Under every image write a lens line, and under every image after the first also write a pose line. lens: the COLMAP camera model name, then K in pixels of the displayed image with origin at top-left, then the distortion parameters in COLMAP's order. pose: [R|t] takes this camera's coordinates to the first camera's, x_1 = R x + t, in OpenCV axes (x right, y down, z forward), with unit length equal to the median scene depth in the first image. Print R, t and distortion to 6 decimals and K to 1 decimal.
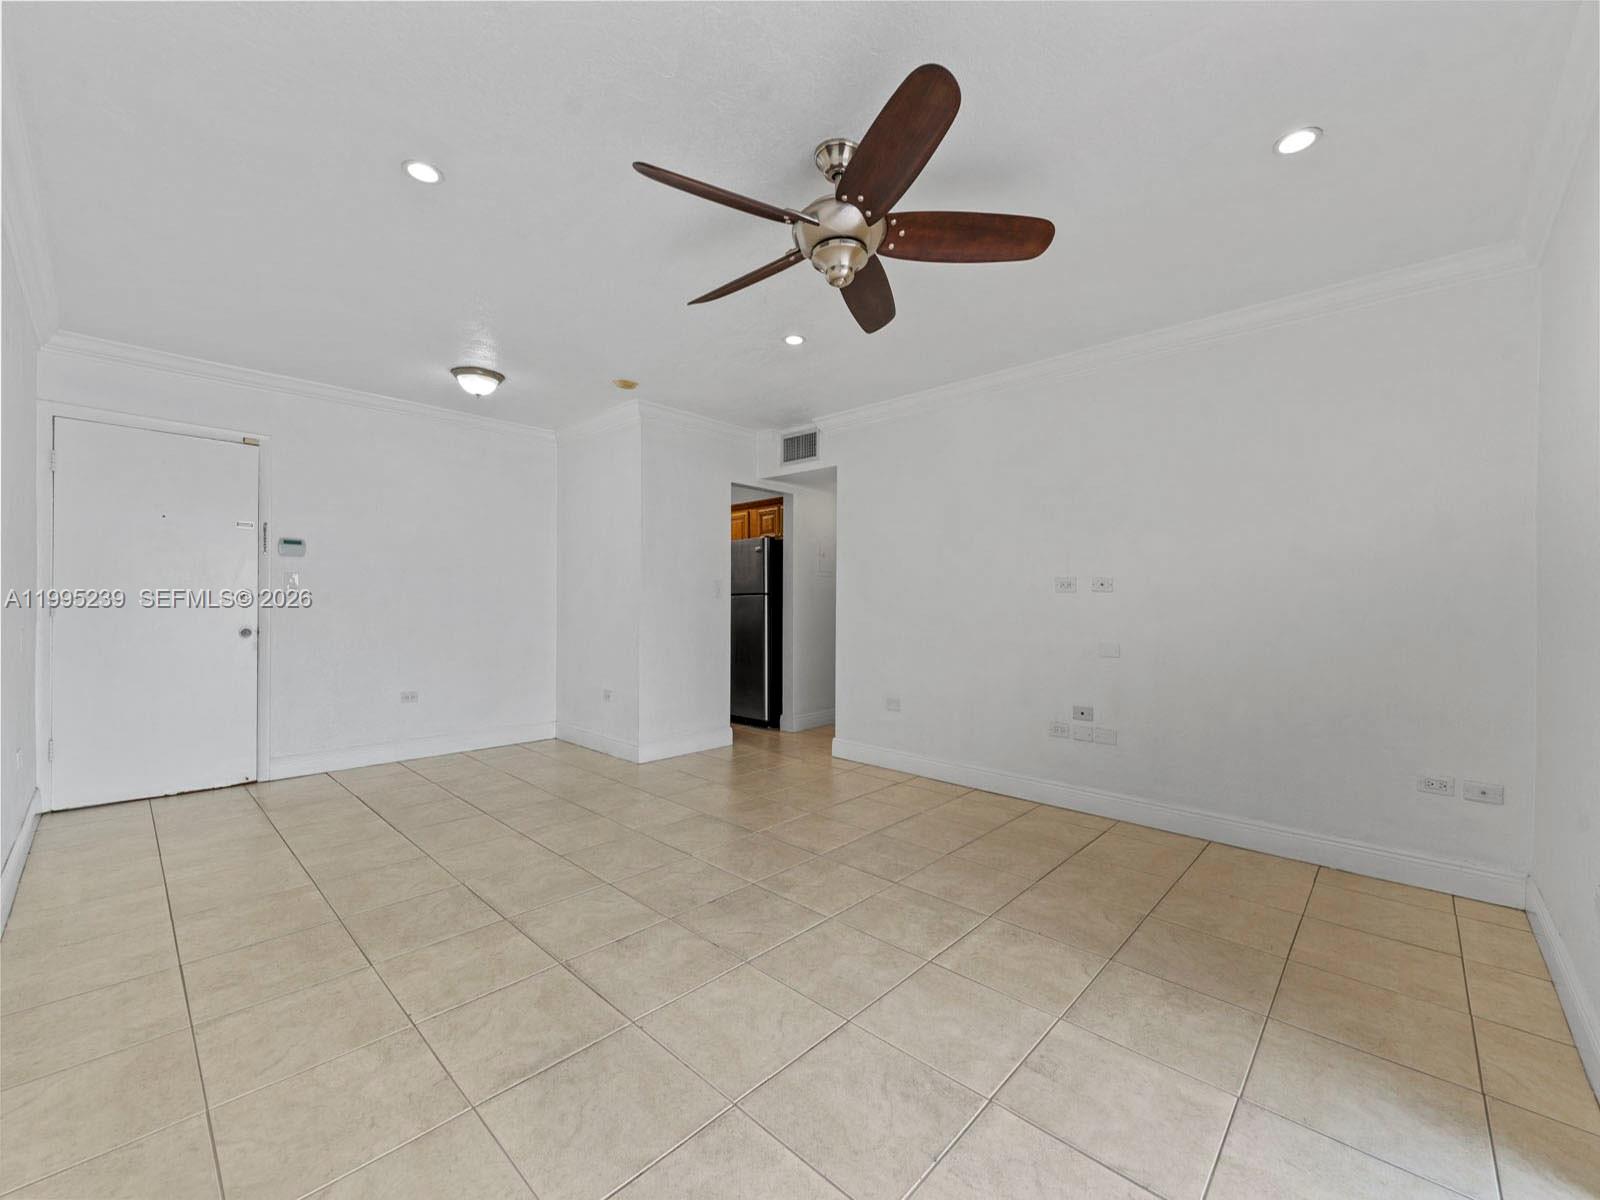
lens RADIAL K [[646.7, 0, 797.0], [0, 646.7, 609.8], [0, 0, 1]] dist [0.000126, -0.000820]
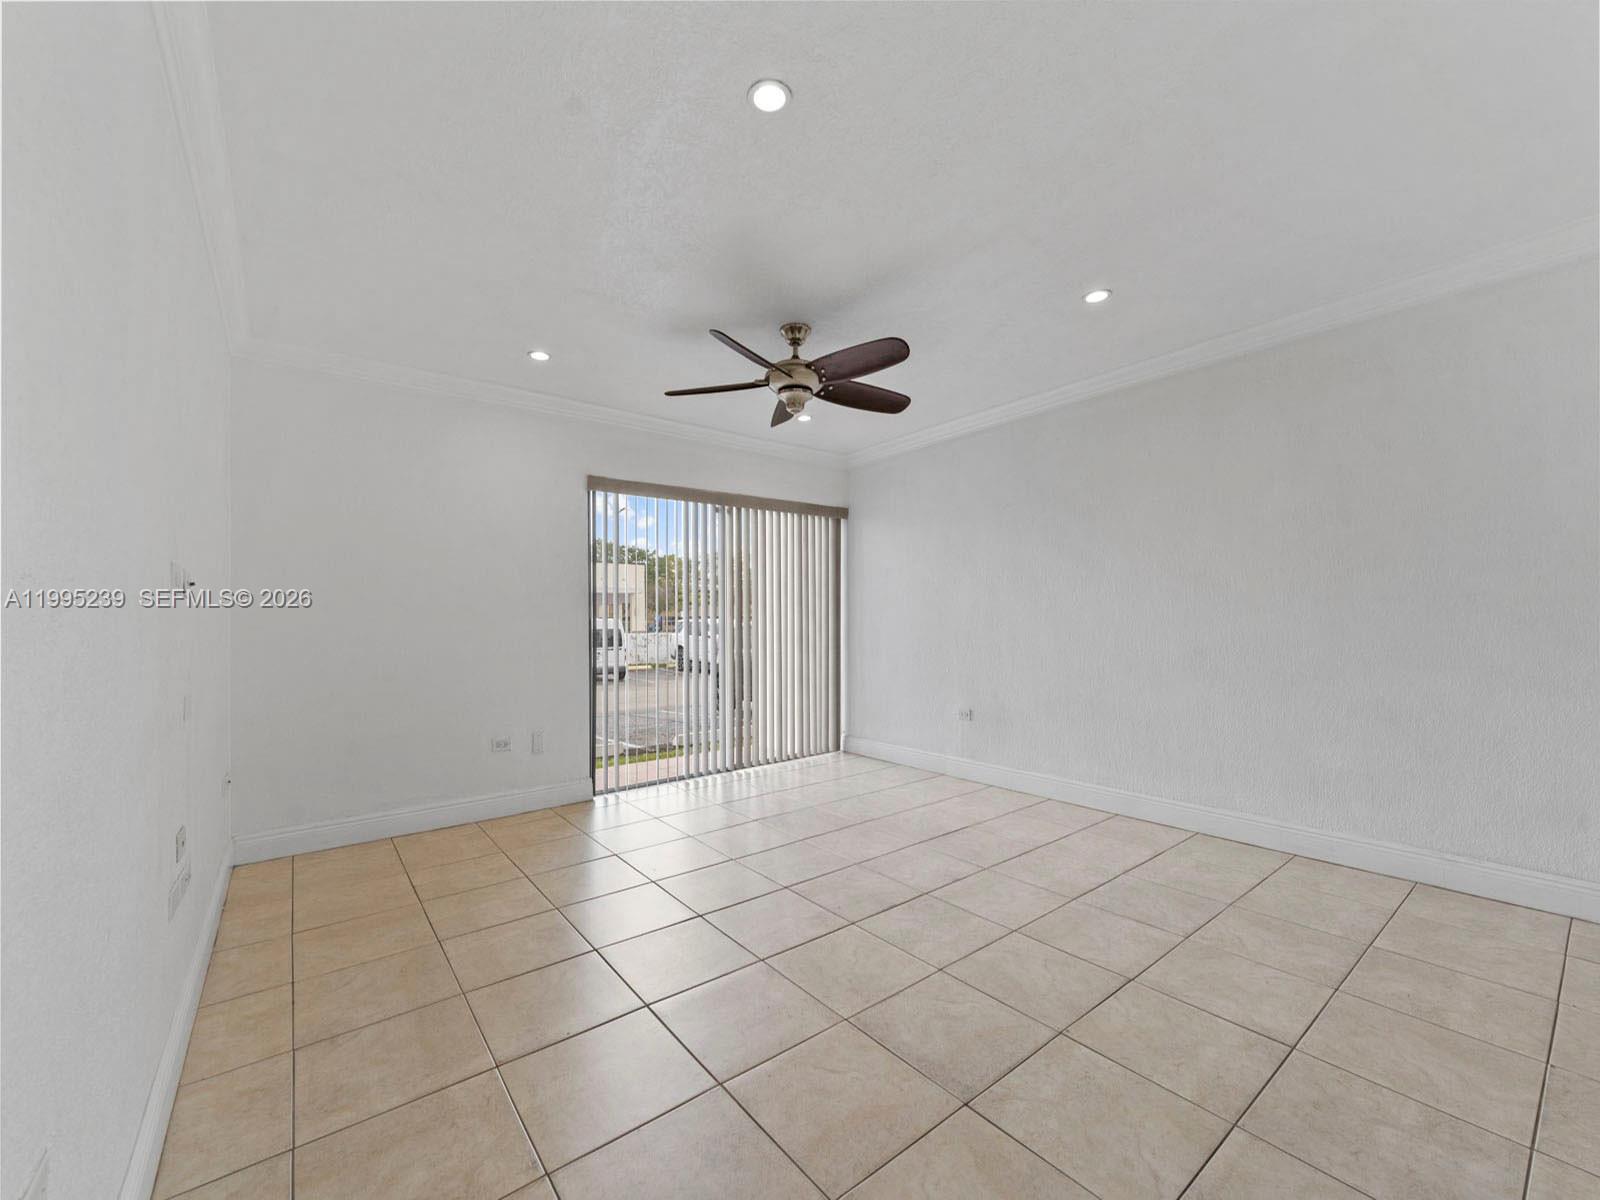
lens RADIAL K [[646.7, 0, 795.2], [0, 646.7, 614.4], [0, 0, 1]] dist [0.000126, -0.000820]
pose [[-0.988410, 0.004359, 0.151747, -0.092460], [0.004697, 0.999987, 0.001870, -0.012344], [-0.151737, 0.002561, -0.988418, 1.384820]]
